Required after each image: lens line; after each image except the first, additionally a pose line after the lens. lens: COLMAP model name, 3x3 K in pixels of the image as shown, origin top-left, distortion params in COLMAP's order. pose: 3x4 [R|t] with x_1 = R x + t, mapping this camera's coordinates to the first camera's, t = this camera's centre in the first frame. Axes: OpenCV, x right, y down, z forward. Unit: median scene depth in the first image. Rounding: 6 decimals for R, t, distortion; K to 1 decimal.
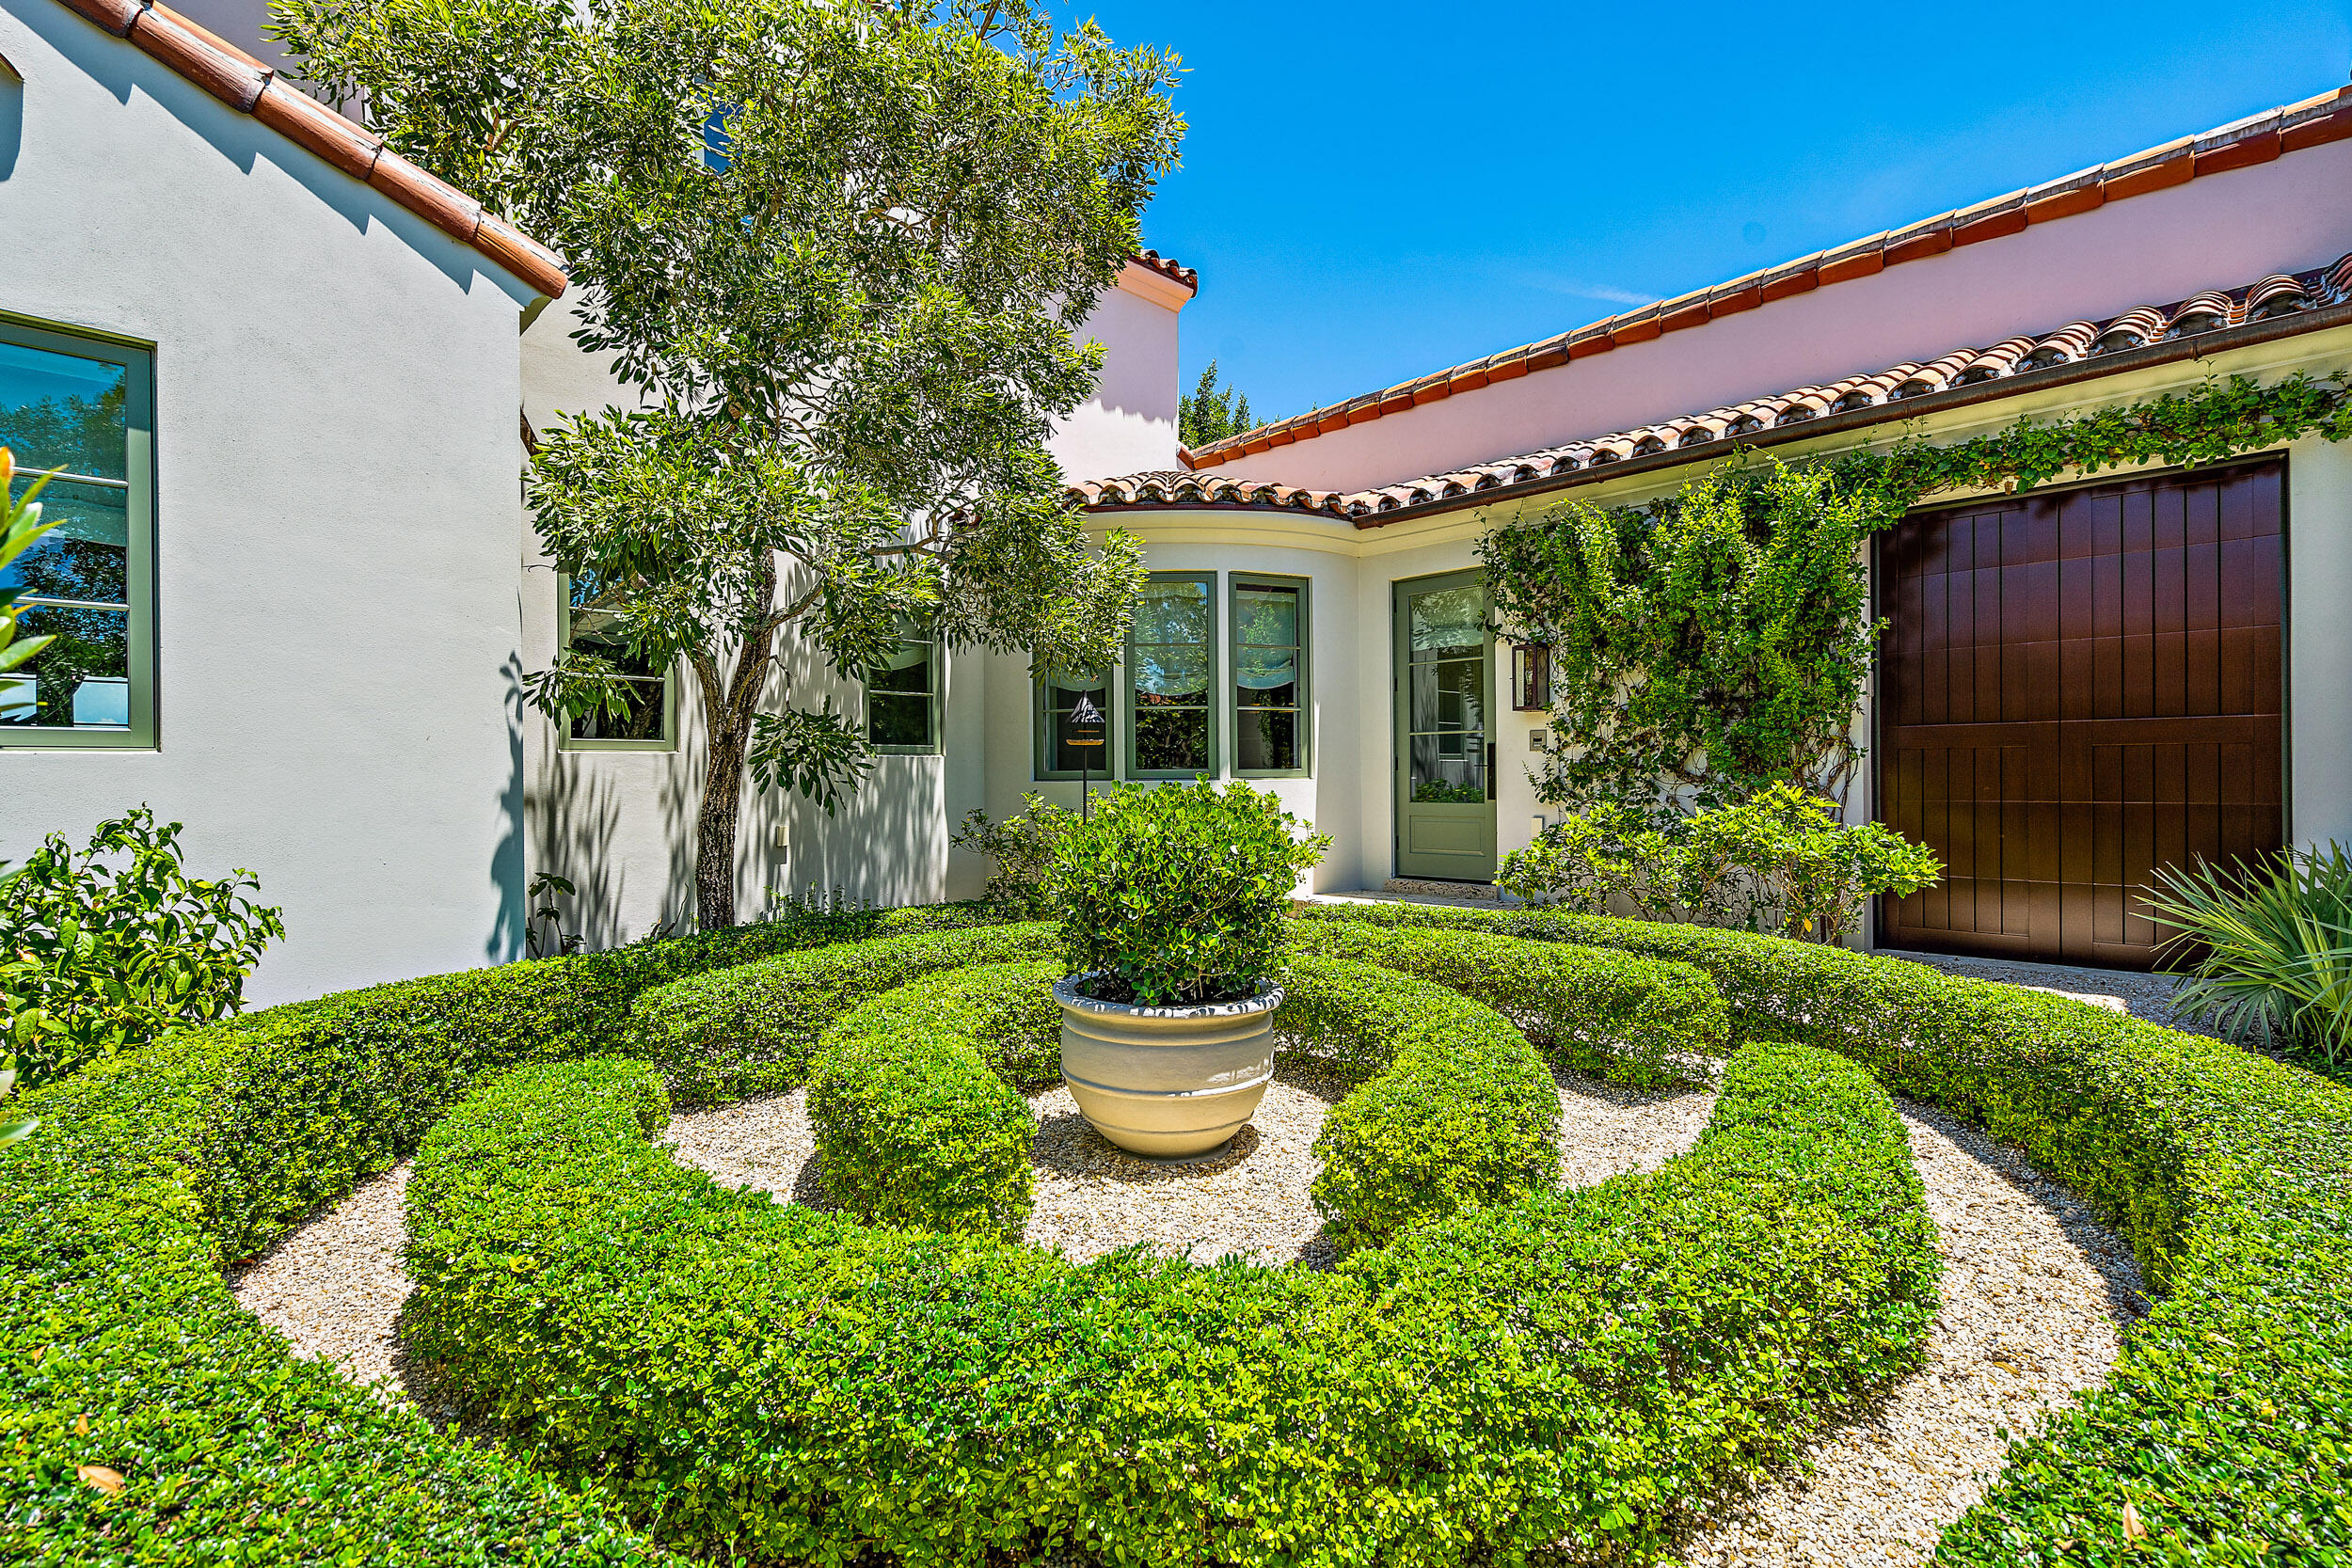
lens RADIAL K [[1067.8, 0, 1173.1], [0, 1067.8, 781.9], [0, 0, 1]] dist [-0.000681, 0.000251]
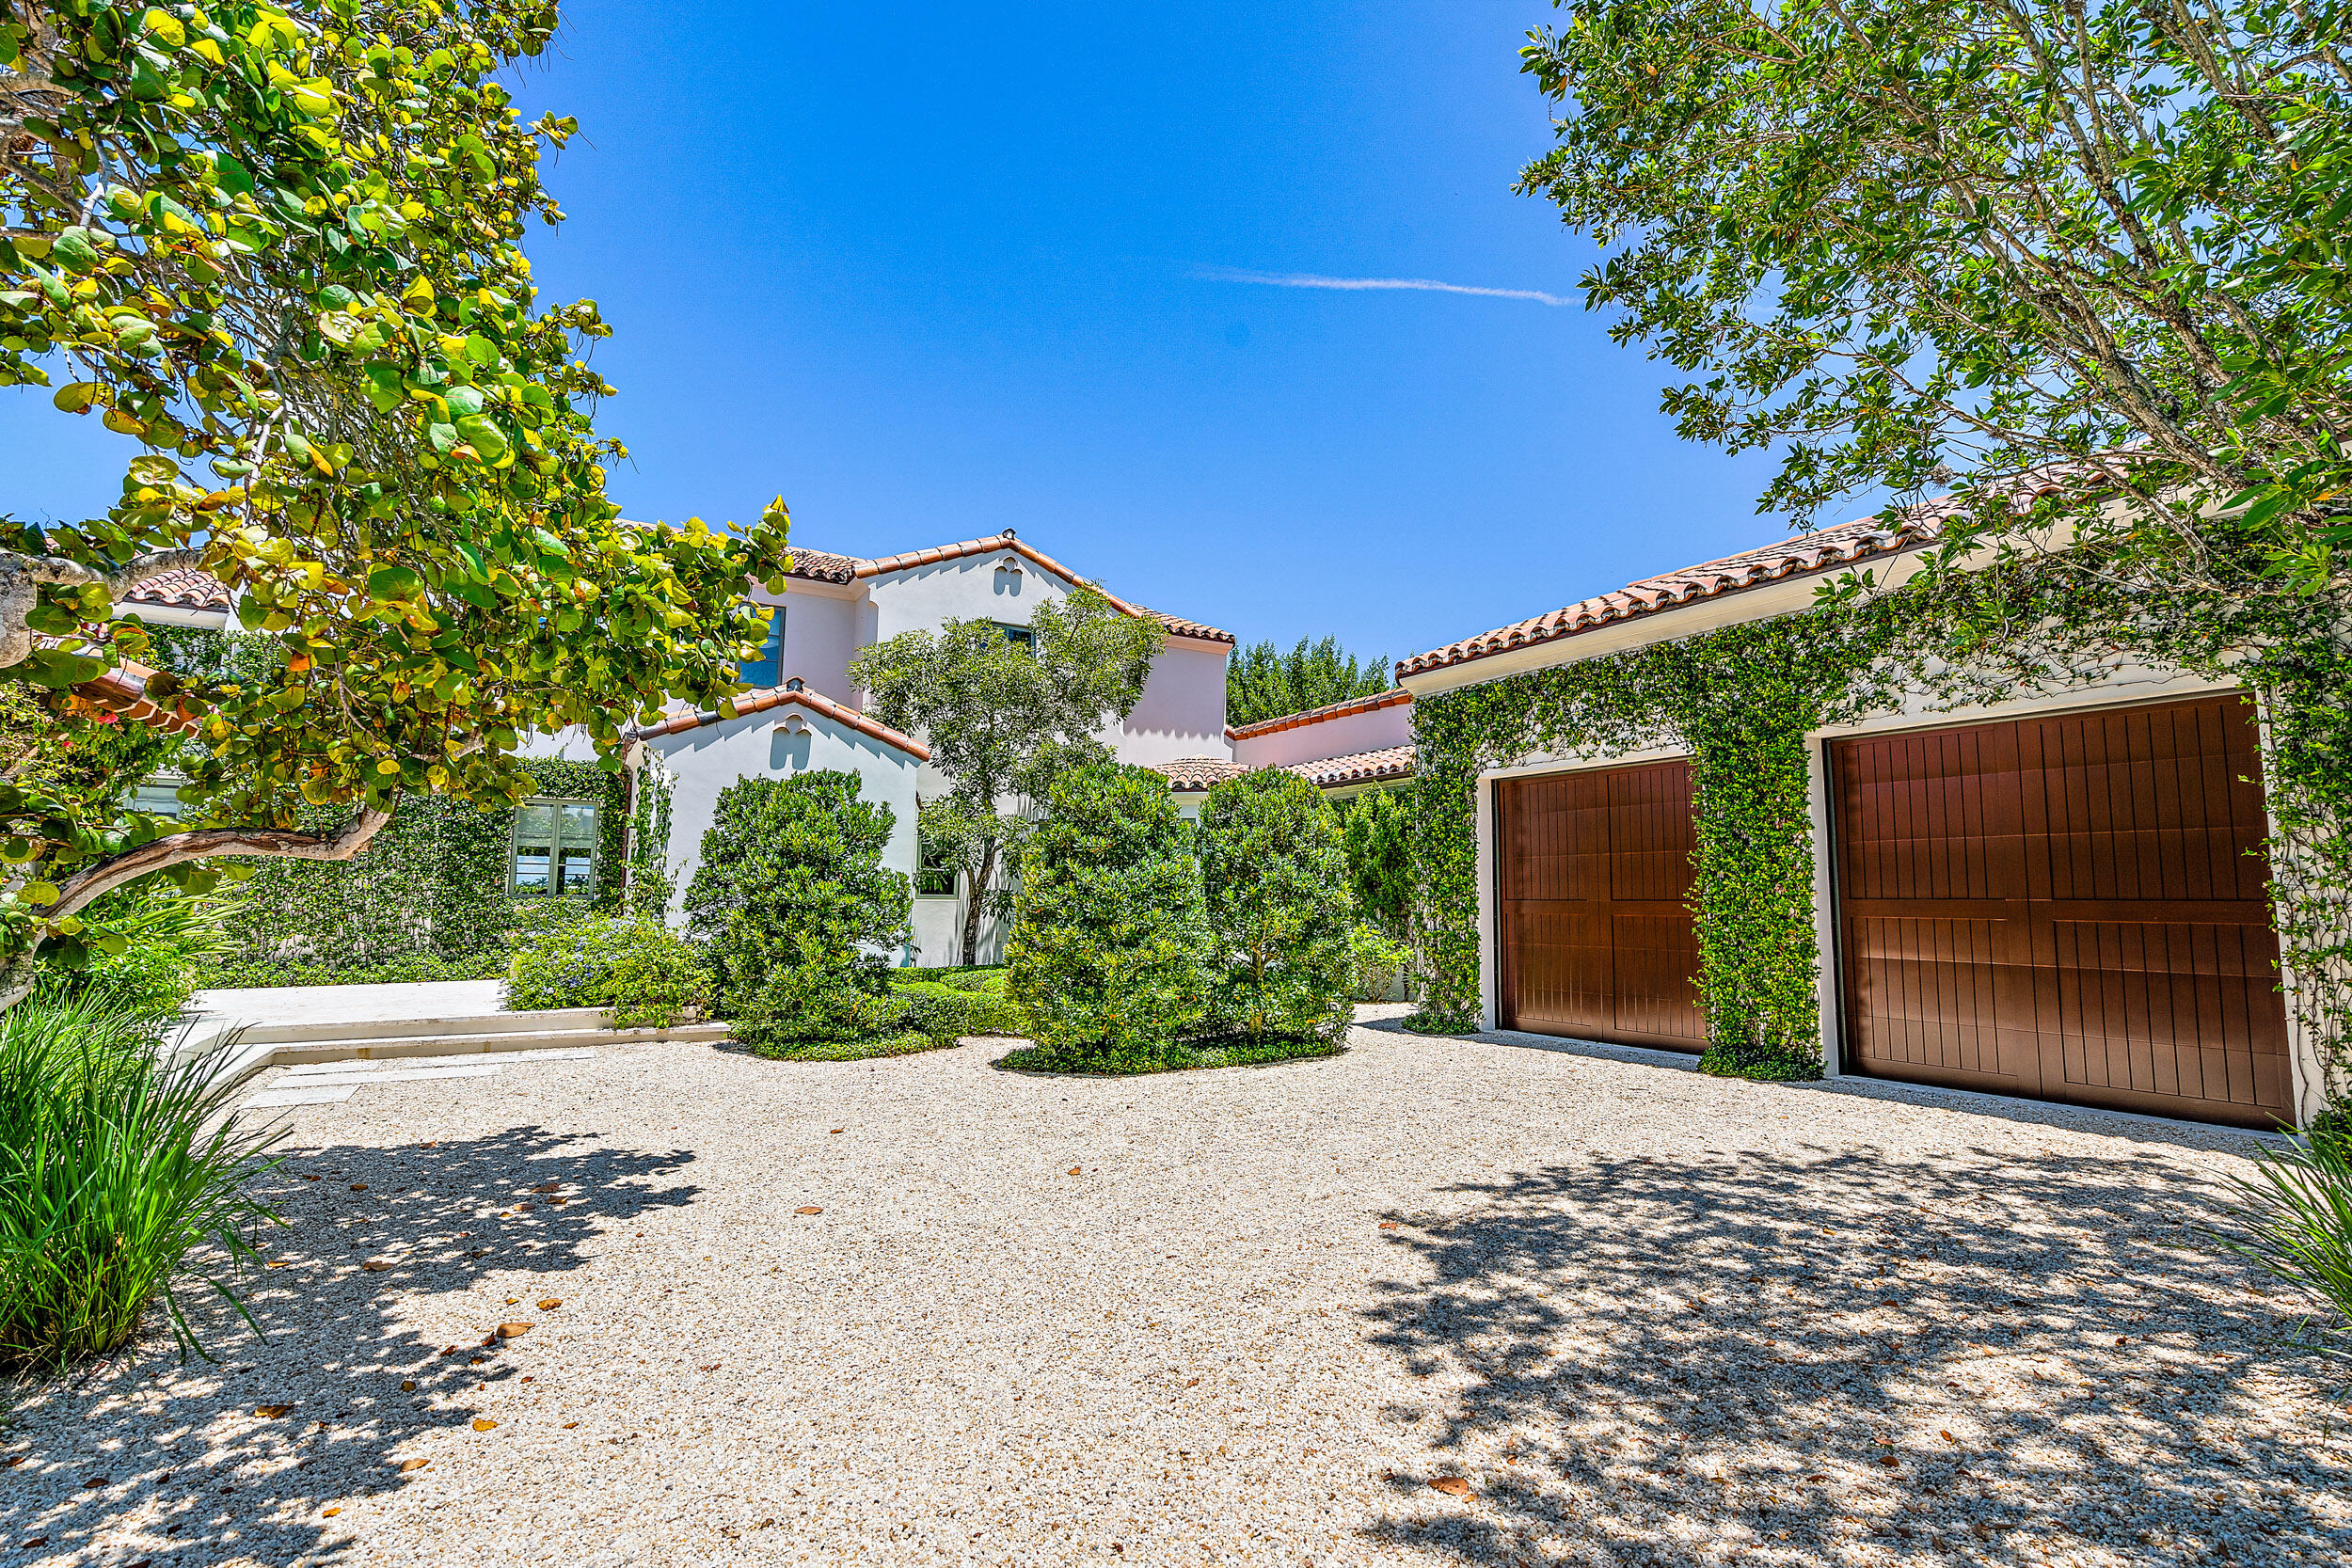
lens RADIAL K [[1067.8, 0, 1172.5], [0, 1067.8, 785.8], [0, 0, 1]] dist [-0.000681, 0.000251]
pose [[0.976374, -0.008048, -0.215936, 0.643058], [-0.010952, 0.996178, -0.086652, -0.088327], [0.215808, 0.086970, 0.972555, -1.520447]]
